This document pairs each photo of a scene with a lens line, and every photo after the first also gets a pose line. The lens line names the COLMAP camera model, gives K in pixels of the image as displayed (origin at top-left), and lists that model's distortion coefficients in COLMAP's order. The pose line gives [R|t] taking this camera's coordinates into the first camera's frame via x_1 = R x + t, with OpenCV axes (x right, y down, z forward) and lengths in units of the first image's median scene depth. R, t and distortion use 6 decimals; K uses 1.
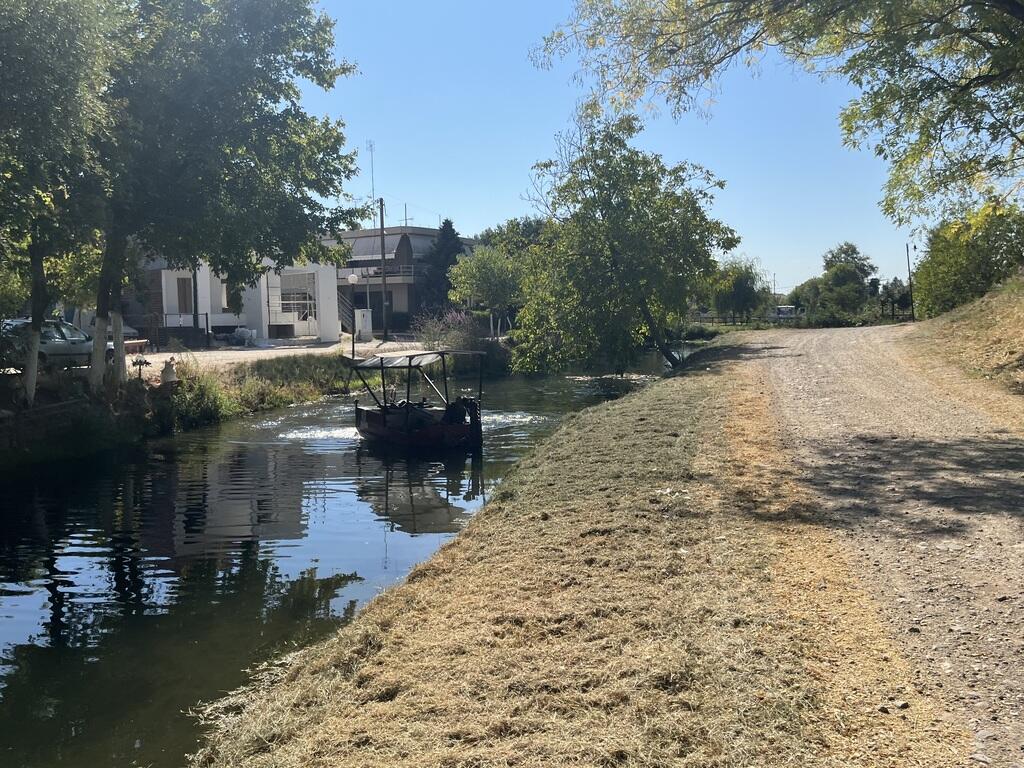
lens RADIAL K [[858.1, 0, 512.1], [0, 858.1, 383.8], [0, 0, 1]] dist [0.028629, -0.002773]
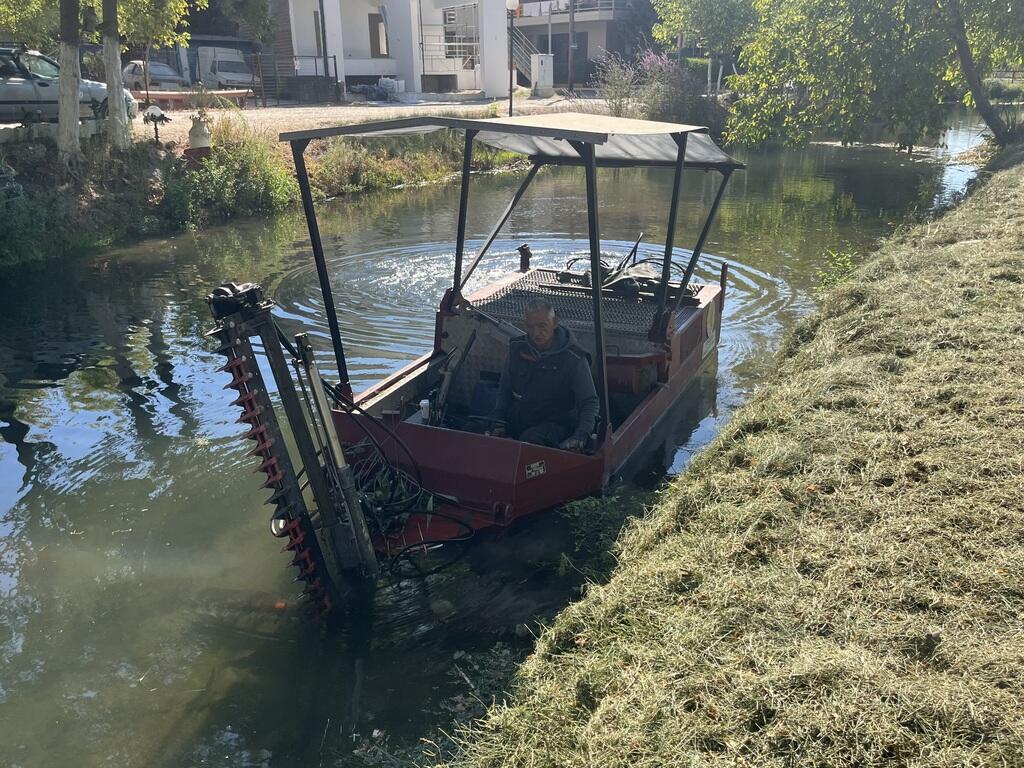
lens RADIAL K [[858.1, 0, 510.1], [0, 858.1, 384.5], [0, 0, 1]] dist [0.028629, -0.002773]
pose [[0.968558, 0.085978, -0.233457, 0.007418], [-0.021809, 0.964116, 0.264585, -0.005088], [0.247828, -0.251175, 0.935678, 0.229985]]
